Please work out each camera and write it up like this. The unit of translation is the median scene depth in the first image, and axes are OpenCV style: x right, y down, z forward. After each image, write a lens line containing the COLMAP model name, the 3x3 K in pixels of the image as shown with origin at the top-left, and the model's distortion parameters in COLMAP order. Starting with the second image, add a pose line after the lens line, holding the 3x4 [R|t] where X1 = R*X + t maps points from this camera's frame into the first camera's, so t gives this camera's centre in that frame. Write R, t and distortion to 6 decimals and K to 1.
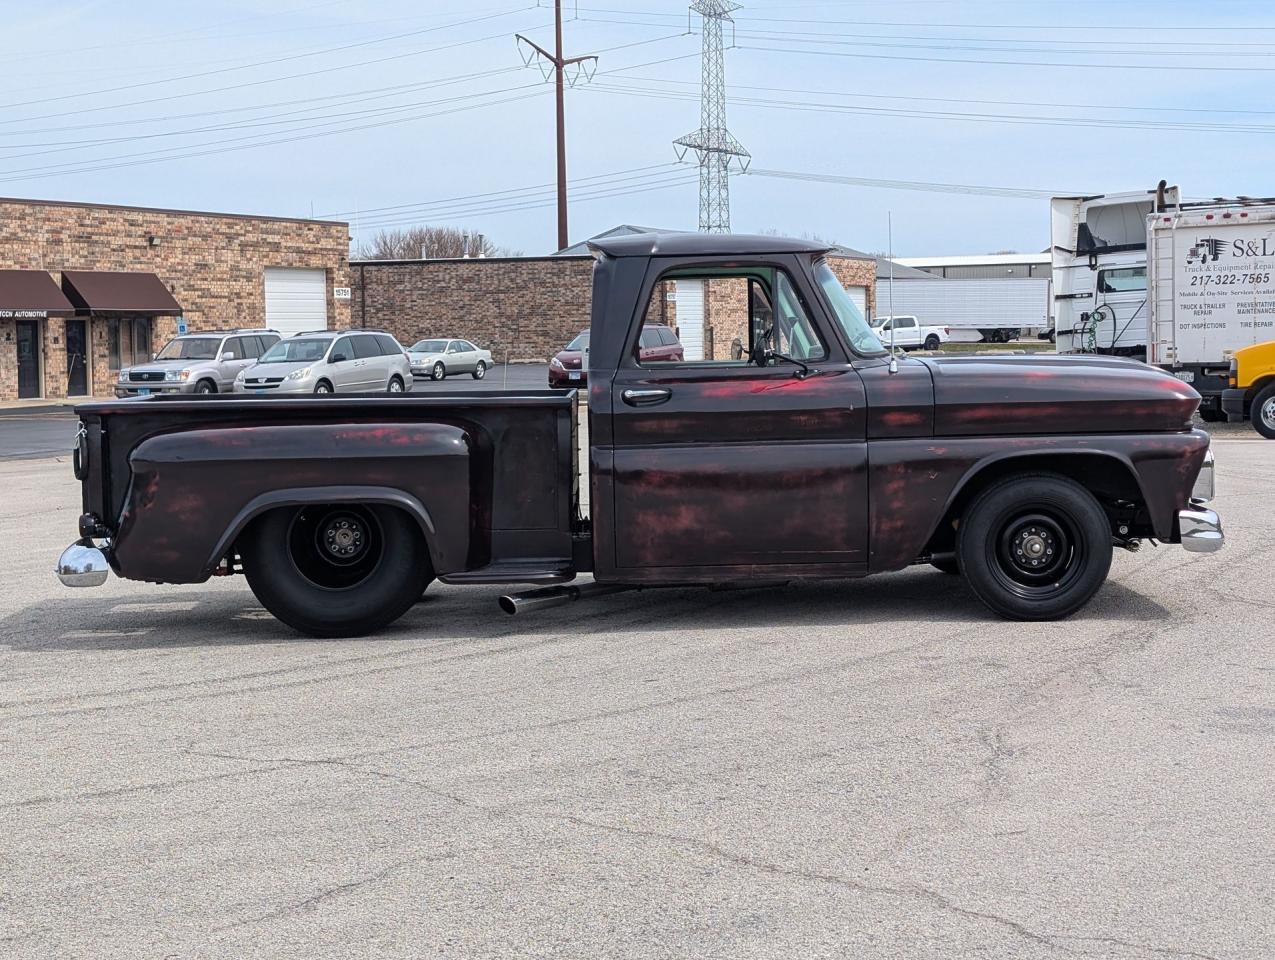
lens RADIAL K [[2288.8, 0, 637.5], [0, 2288.8, 480.0], [0, 0, 1]] dist [0.322753, -2.042096]
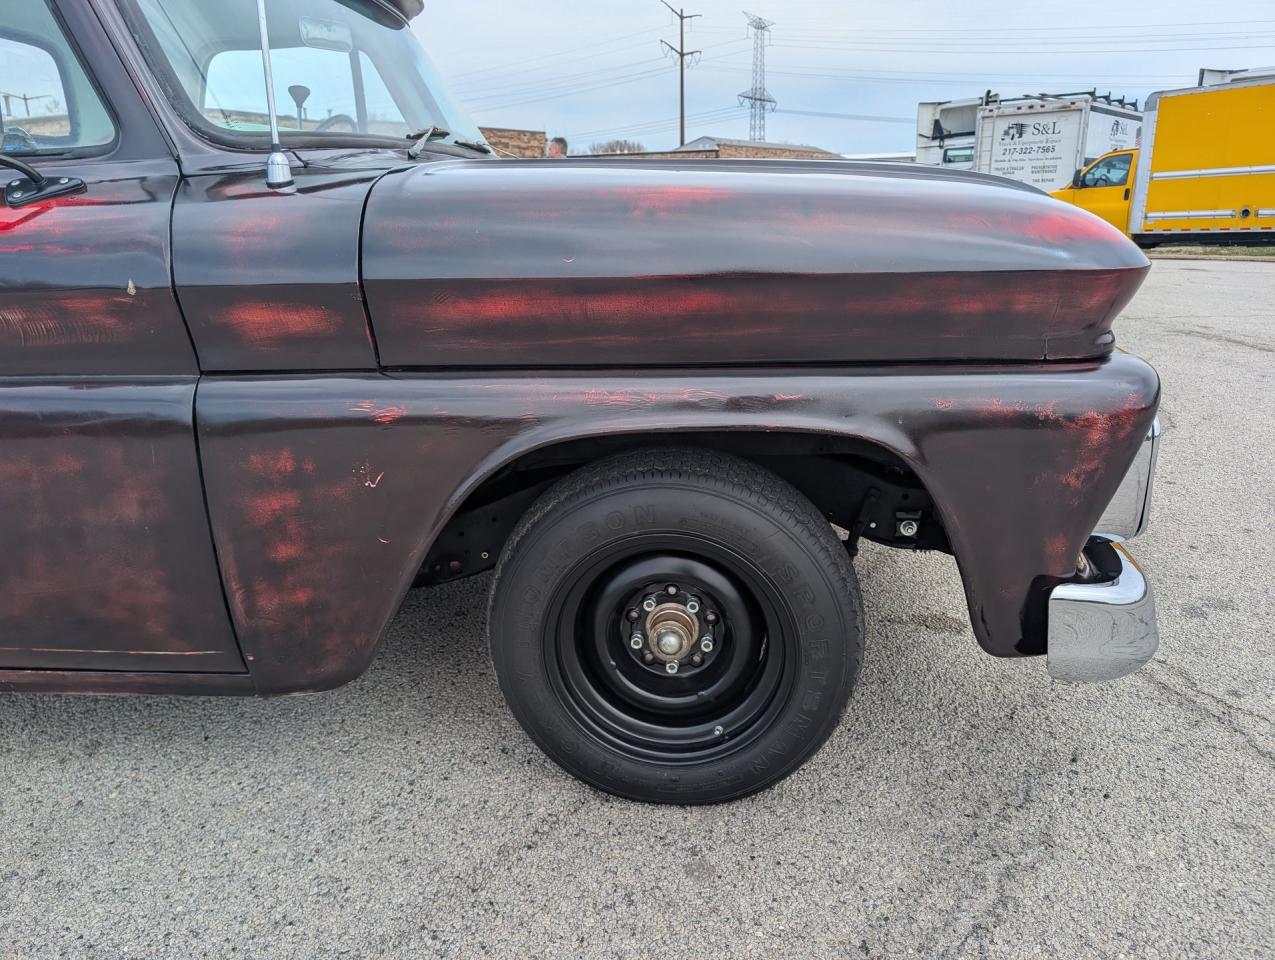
lens RADIAL K [[921.3, 0, 637.5], [0, 921.3, 480.0], [0, 0, 1]] dist [0.005688, 0.005603]
pose [[0.993502, 0.031478, -0.109378, 0.067705], [-0.005280, 0.972707, 0.231978, -0.013108], [0.113695, -0.229893, 0.966552, 0.313345]]
